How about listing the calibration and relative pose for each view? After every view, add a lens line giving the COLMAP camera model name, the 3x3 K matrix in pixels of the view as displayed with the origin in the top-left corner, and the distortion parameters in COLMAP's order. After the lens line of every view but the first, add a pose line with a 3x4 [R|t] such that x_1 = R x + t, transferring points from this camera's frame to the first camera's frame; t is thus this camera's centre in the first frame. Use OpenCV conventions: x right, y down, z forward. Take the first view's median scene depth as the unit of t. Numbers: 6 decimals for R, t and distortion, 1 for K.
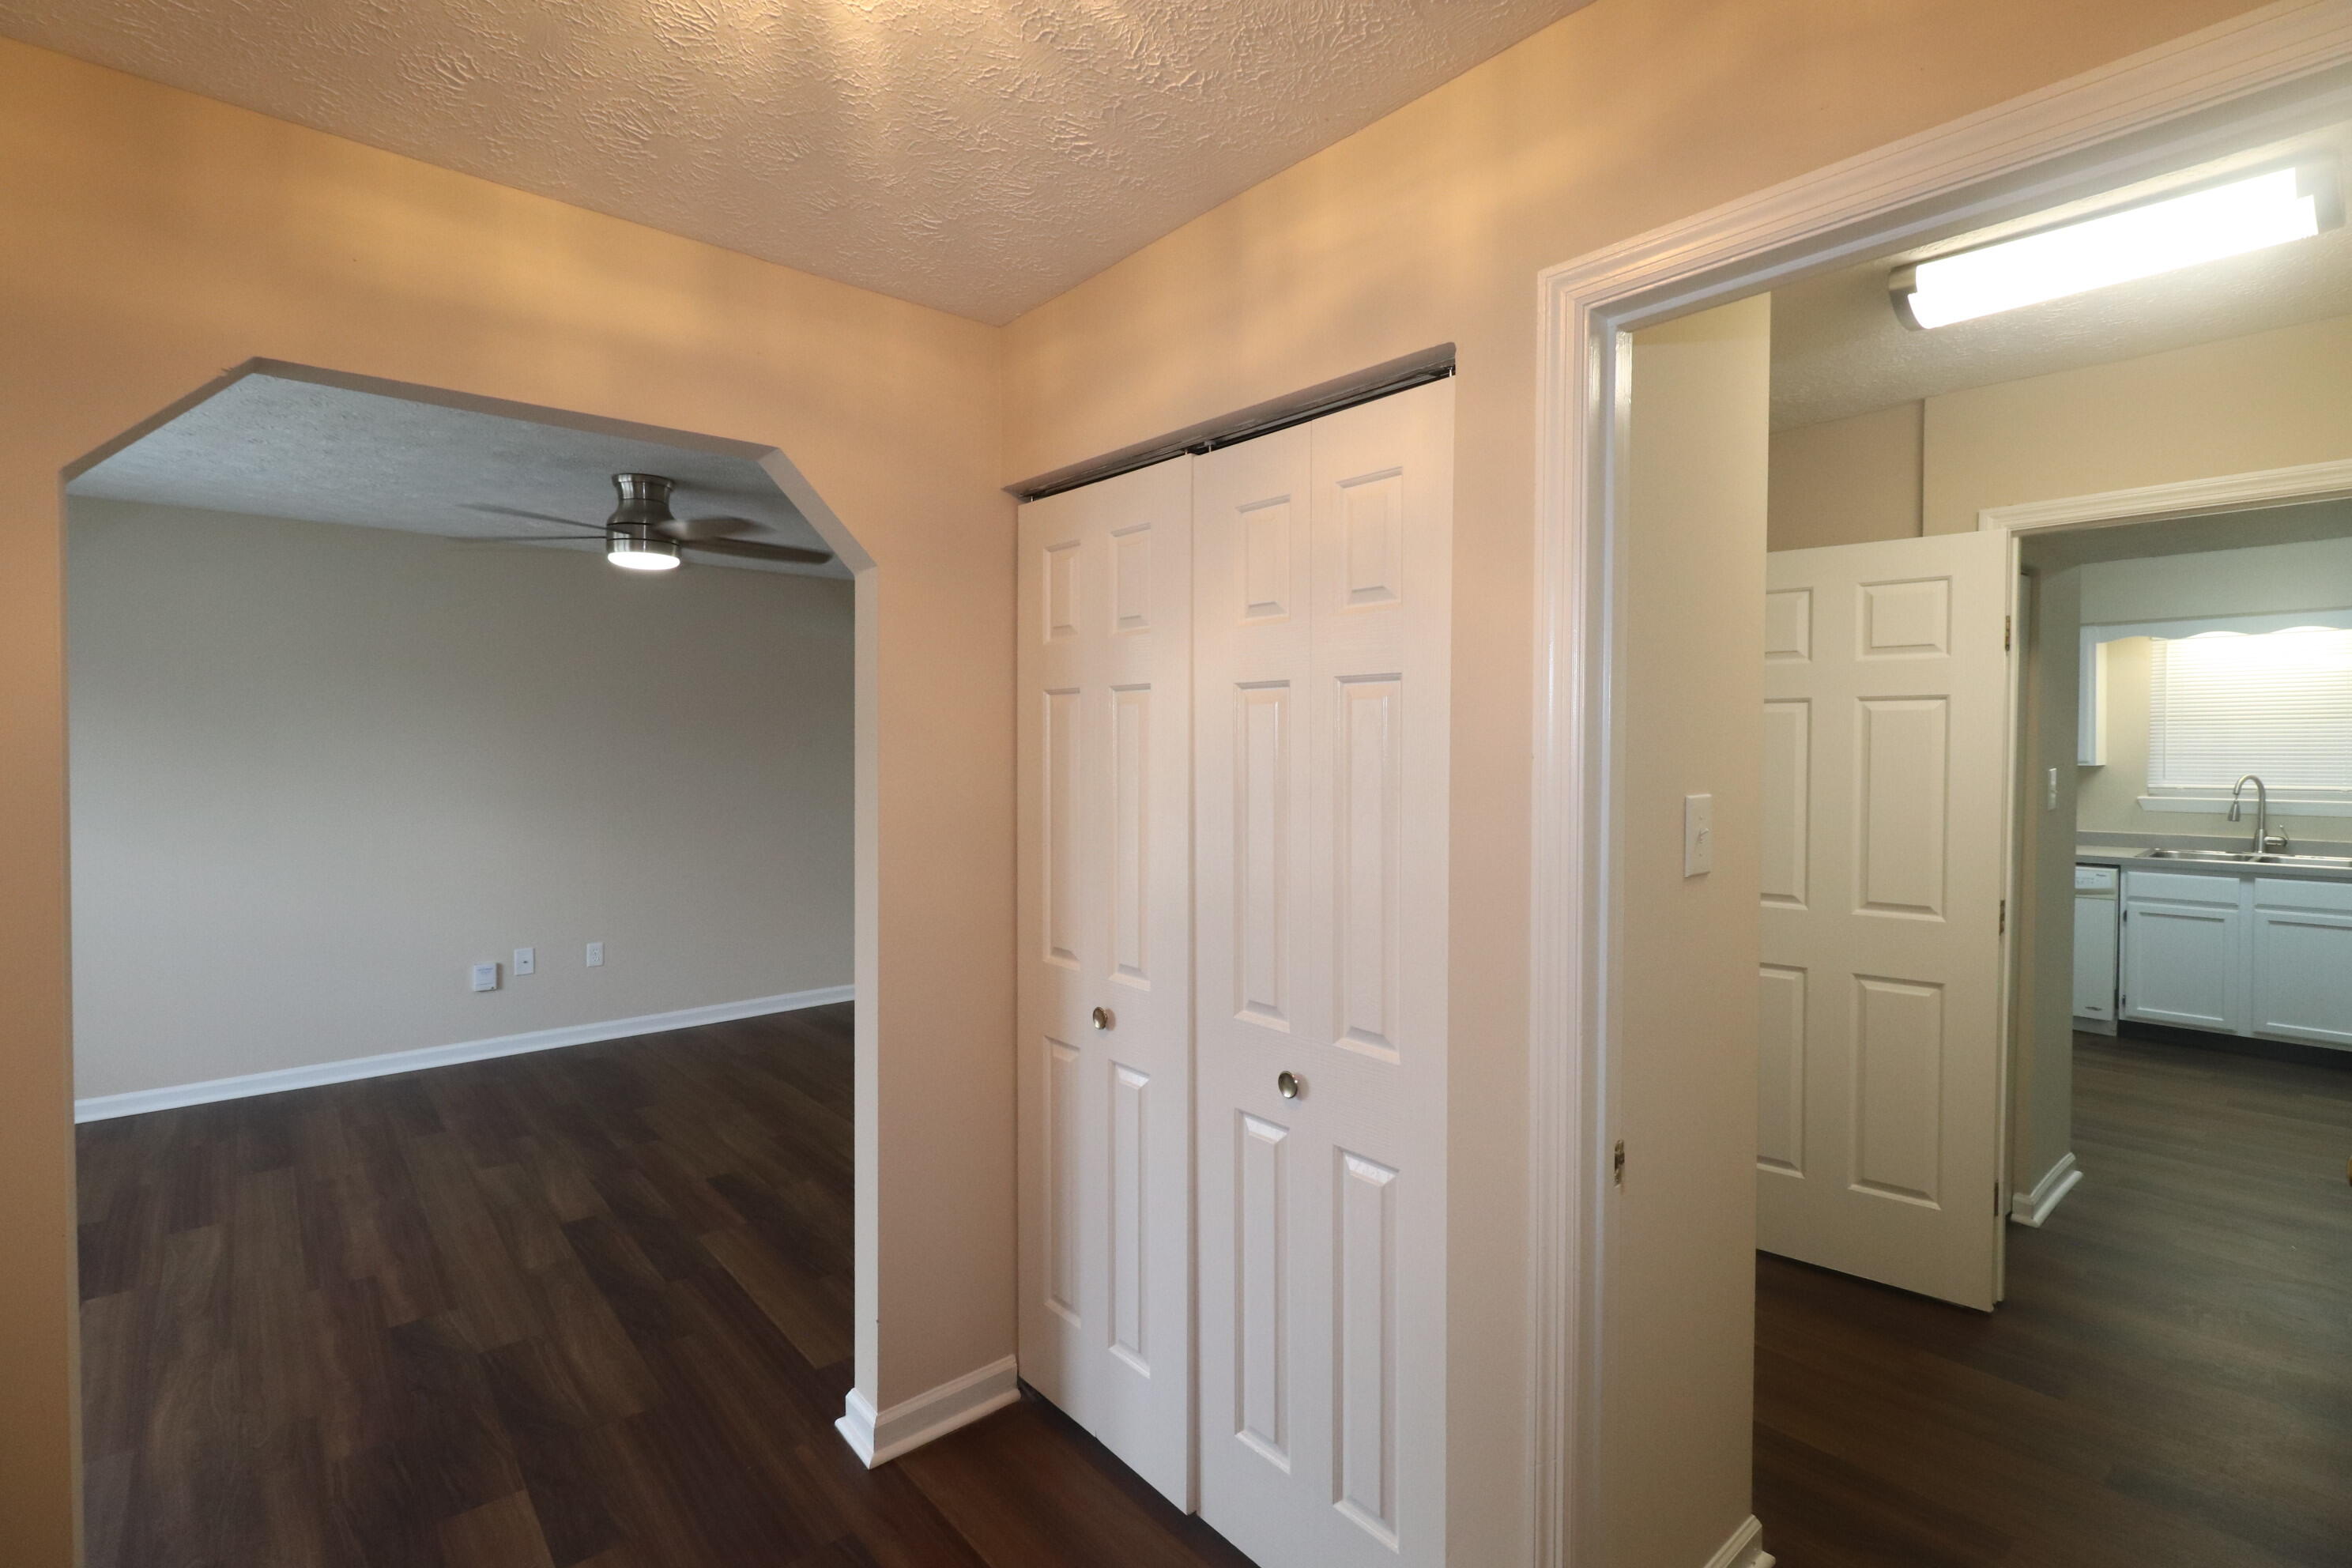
lens RADIAL K [[1093.5, 0, 1172.6], [0, 1093.5, 774.7], [0, 0, 1]] dist [-0.003698, 0.000429]
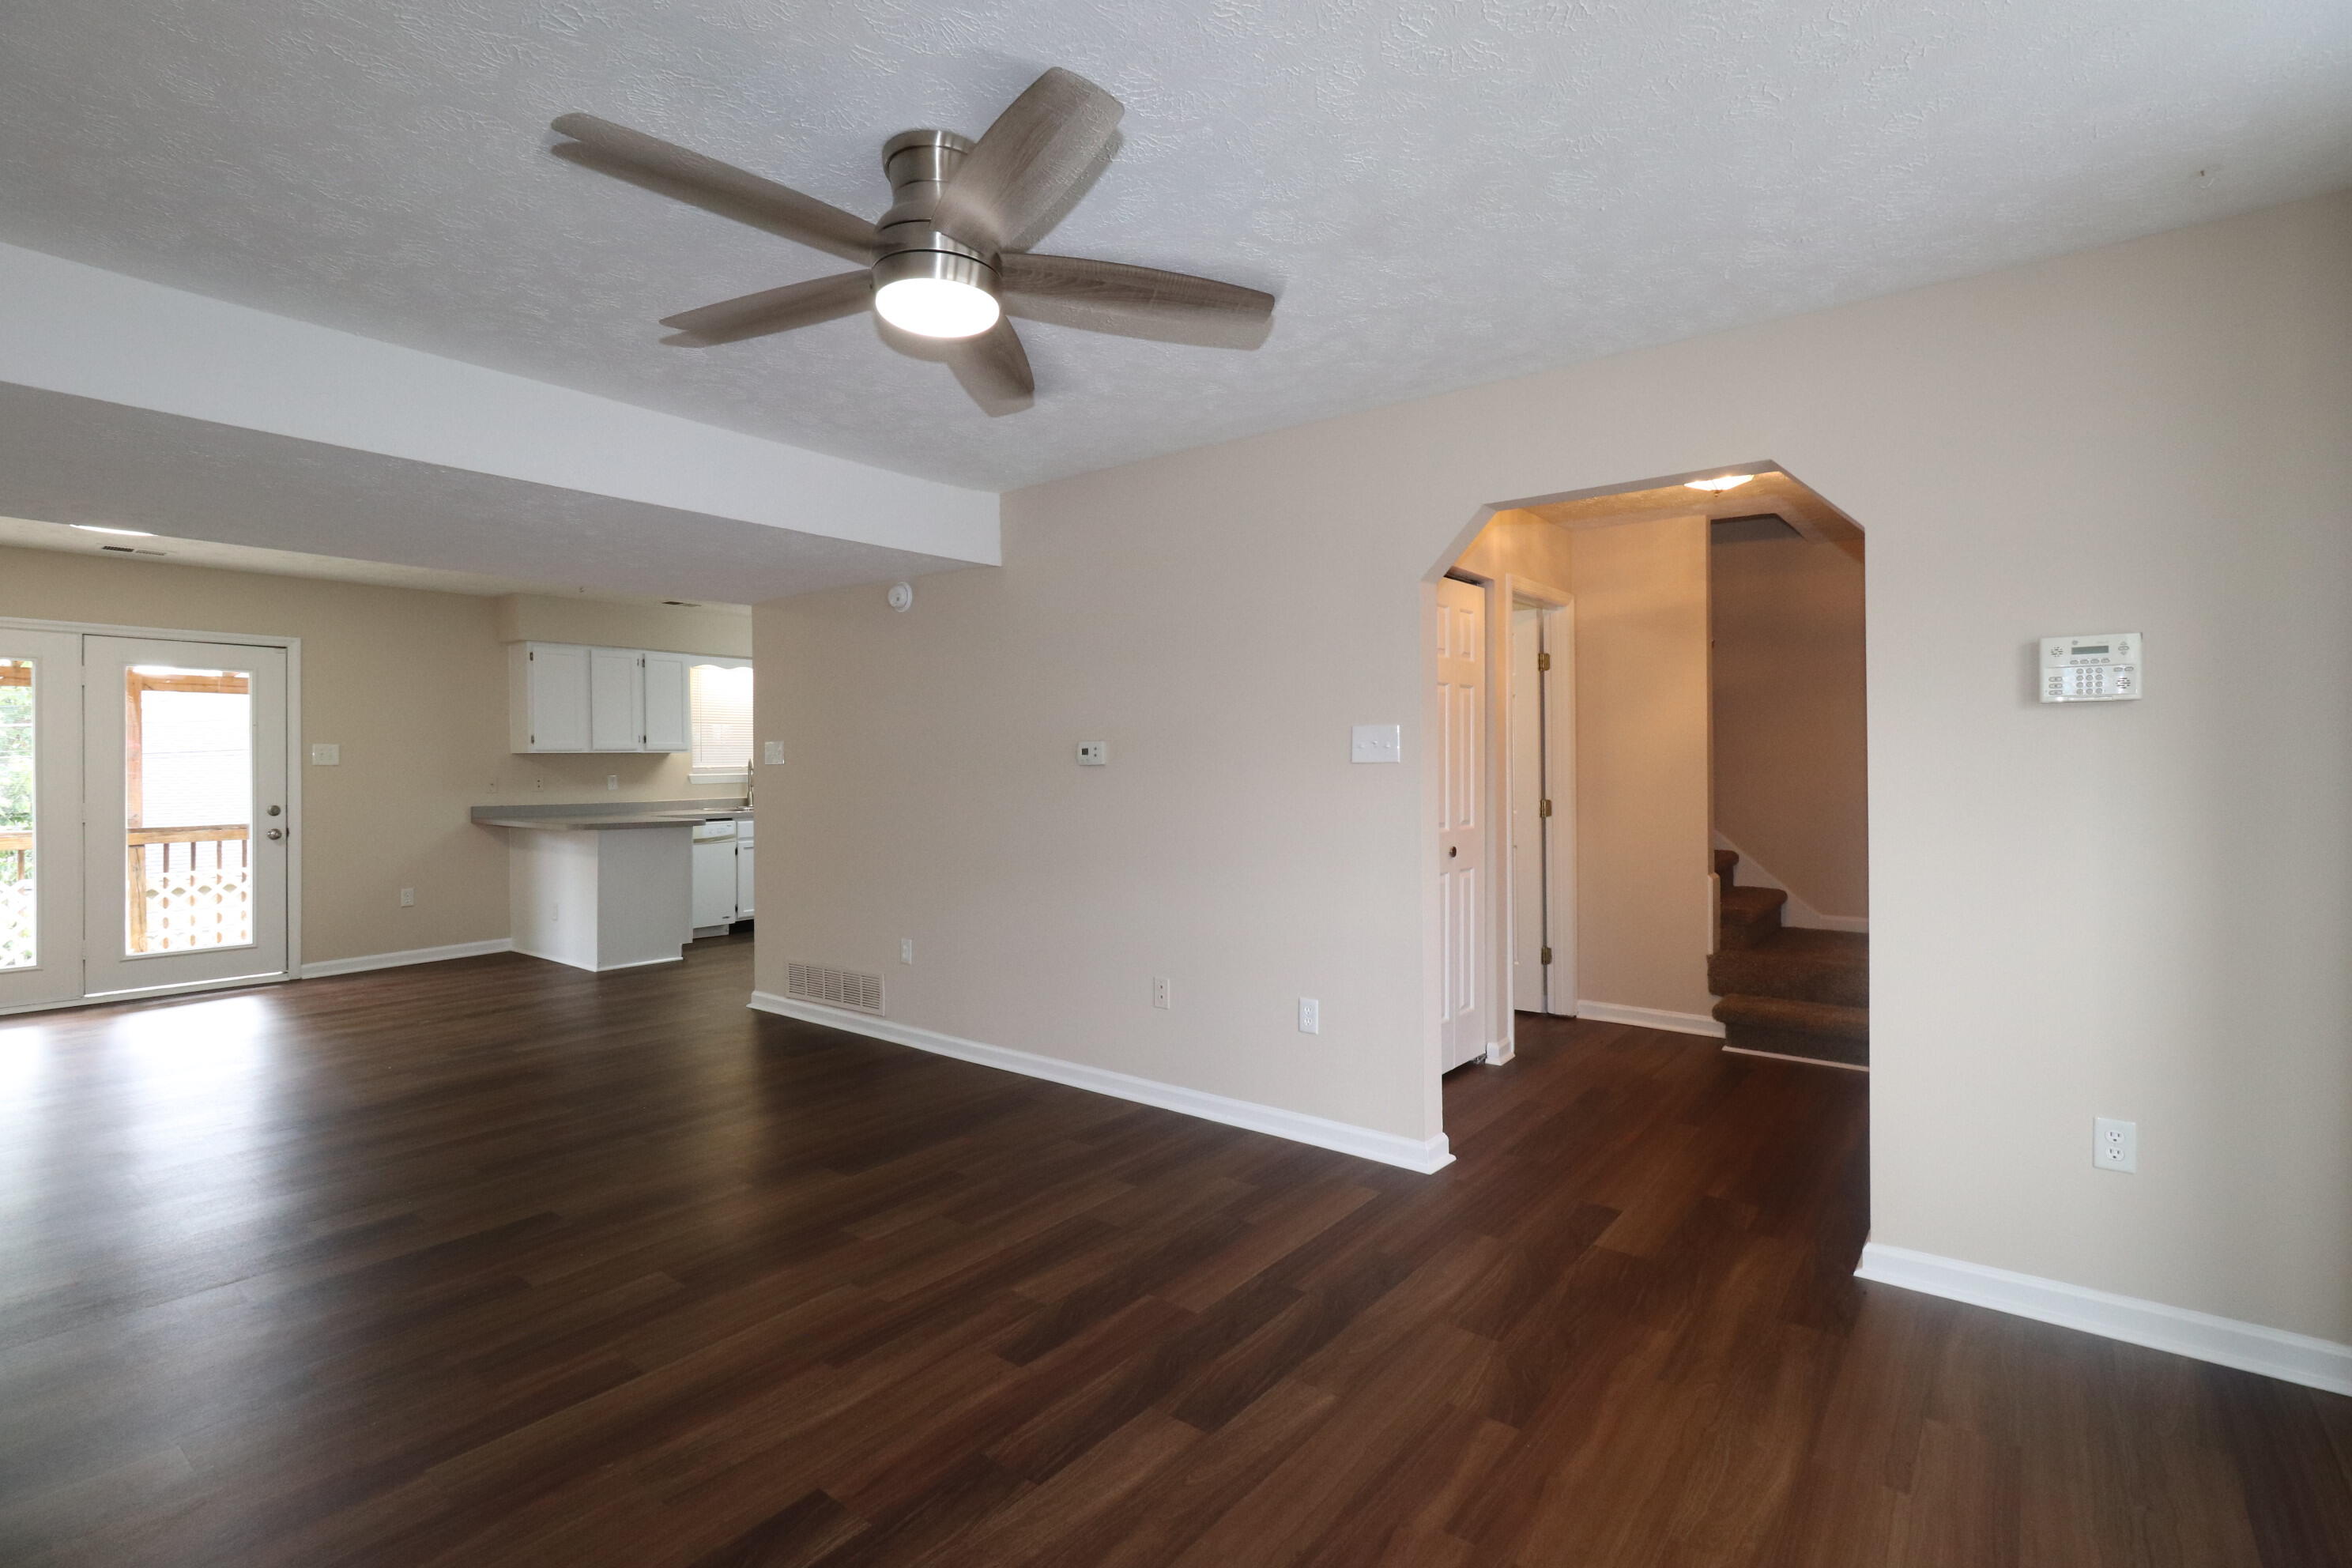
lens RADIAL K [[1093.5, 0, 1166.9], [0, 1093.5, 795.8], [0, 0, 1]] dist [-0.003698, 0.000429]
pose [[-0.193043, -0.031892, 0.980672, -0.926749], [0.031208, 0.998766, 0.038624, 0.017547], [-0.980694, 0.038061, -0.191810, 0.904492]]
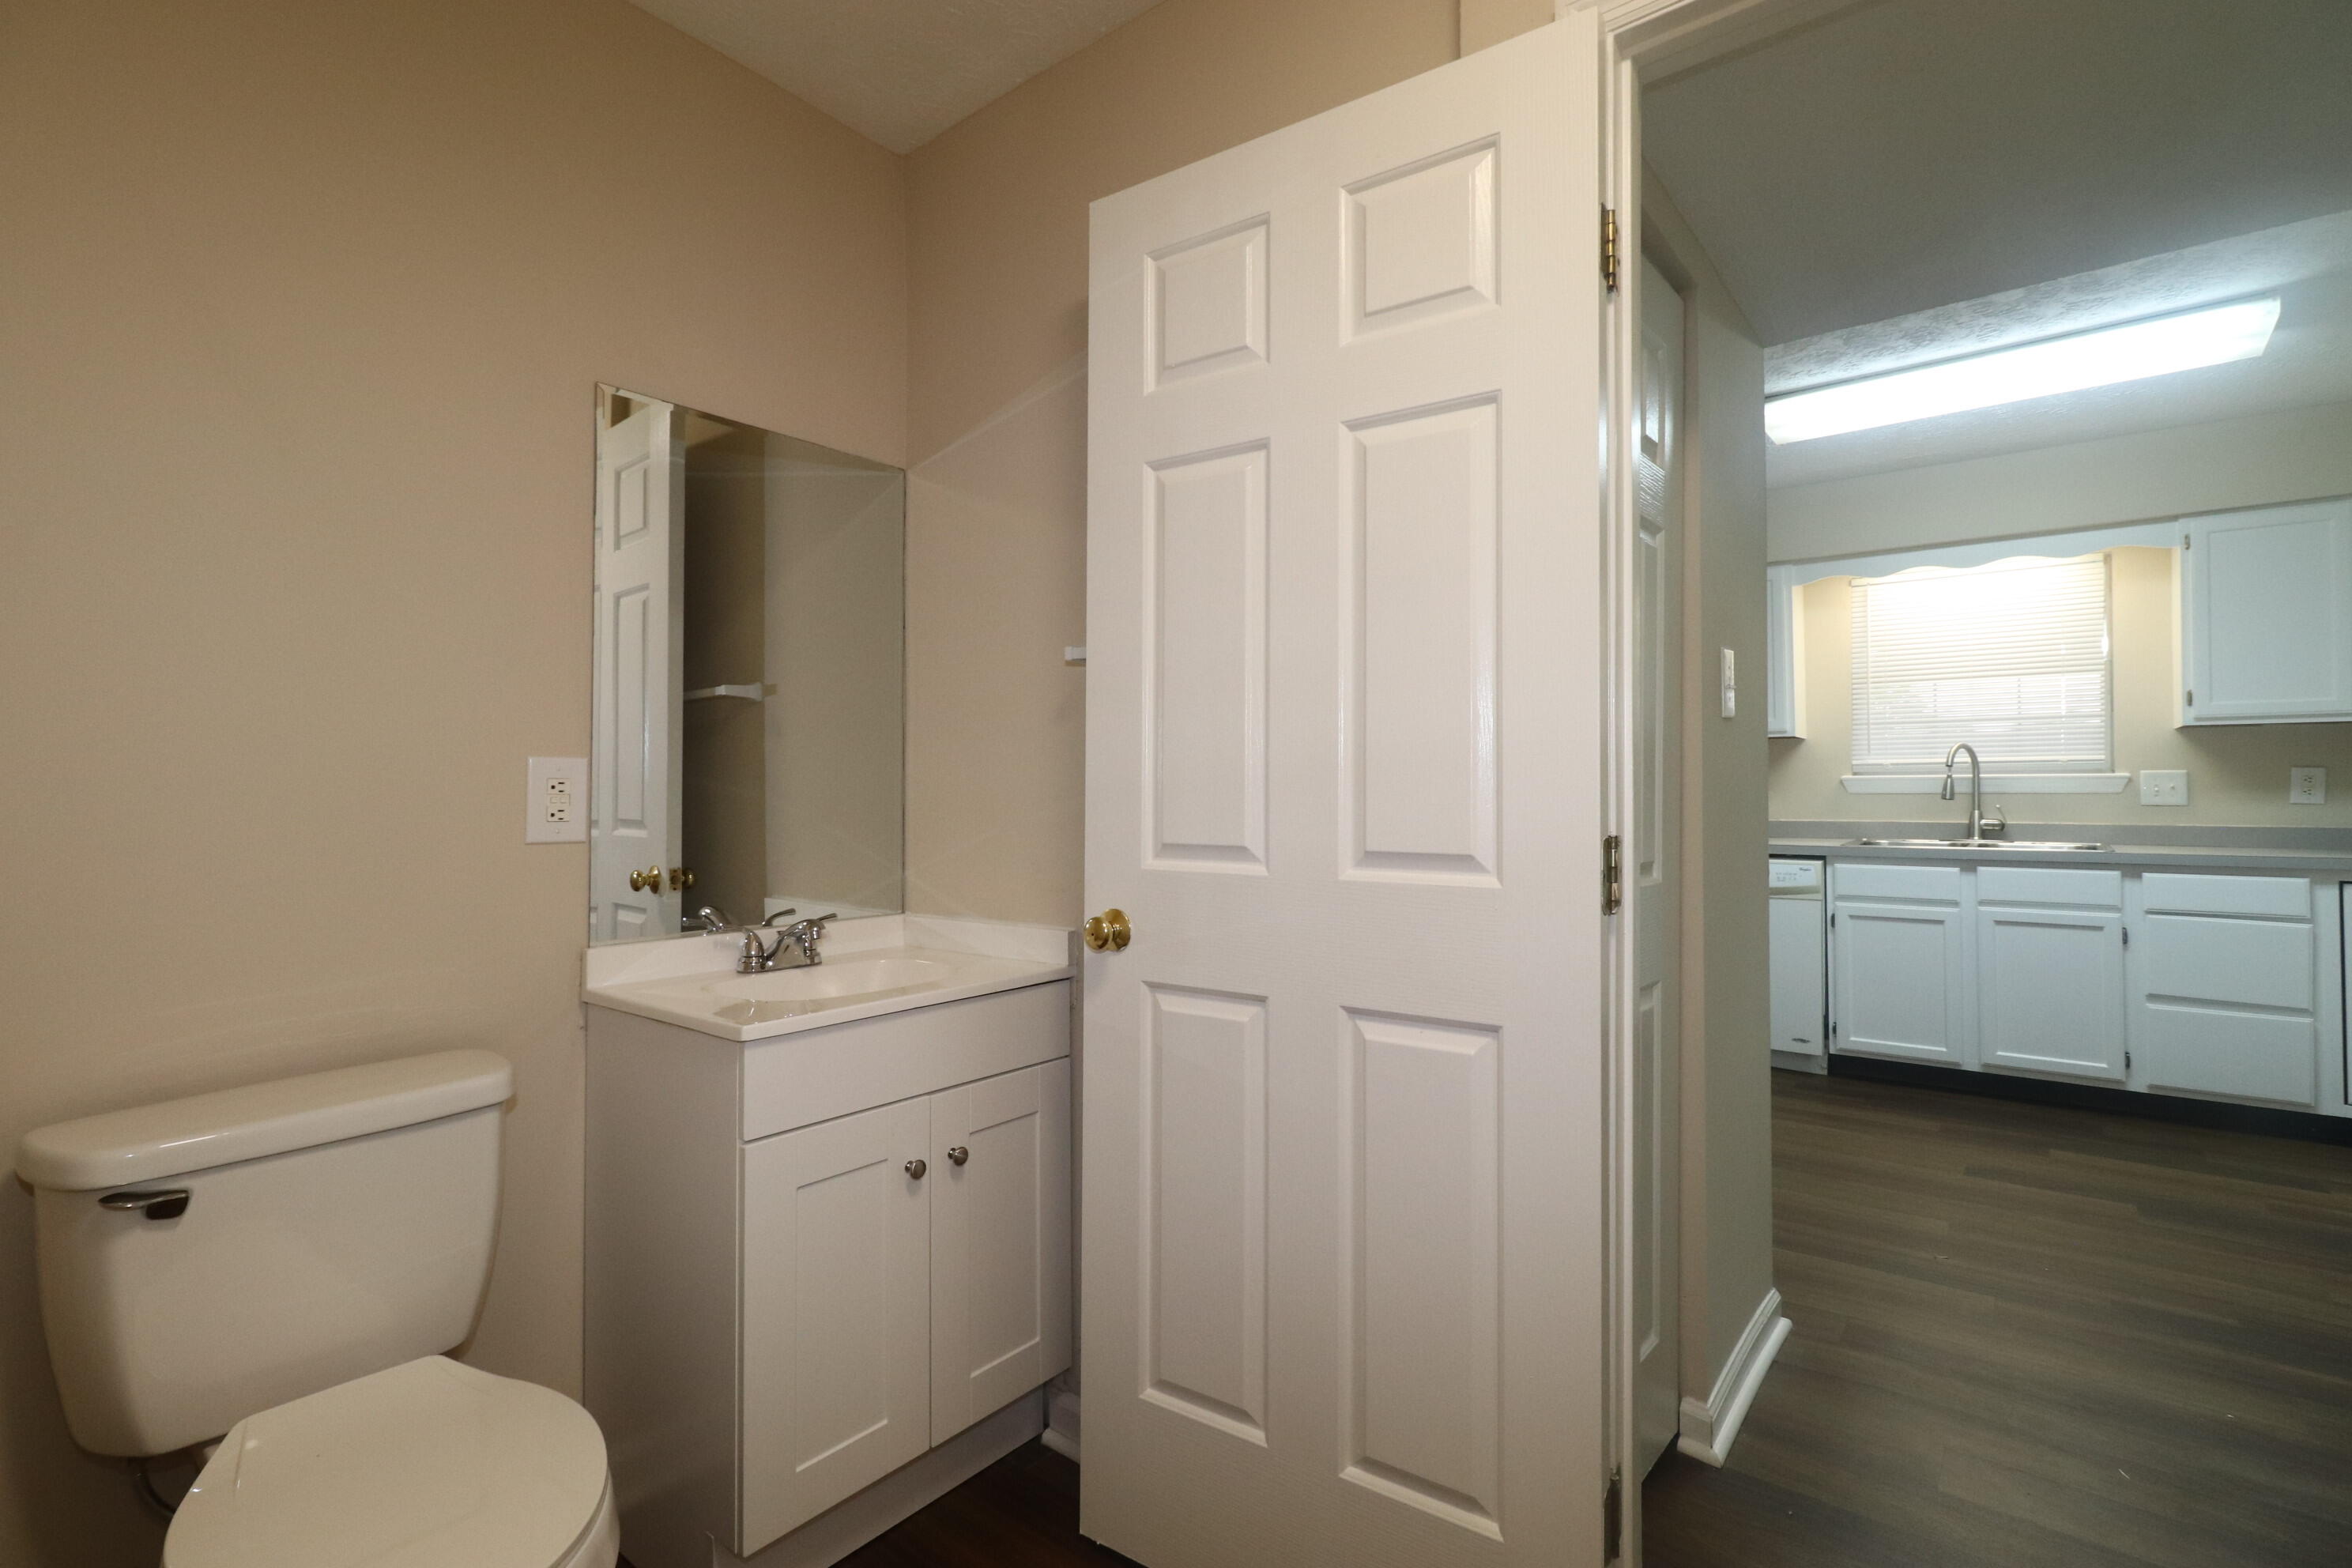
lens RADIAL K [[1093.5, 0, 1170.5], [0, 1093.5, 767.8], [0, 0, 1]] dist [-0.003698, 0.000429]
pose [[0.983619, 0.008717, 0.180049, 0.333049], [-0.000181, 0.998877, -0.047374, 0.072872], [-0.180260, 0.046566, 0.982516, 0.392411]]
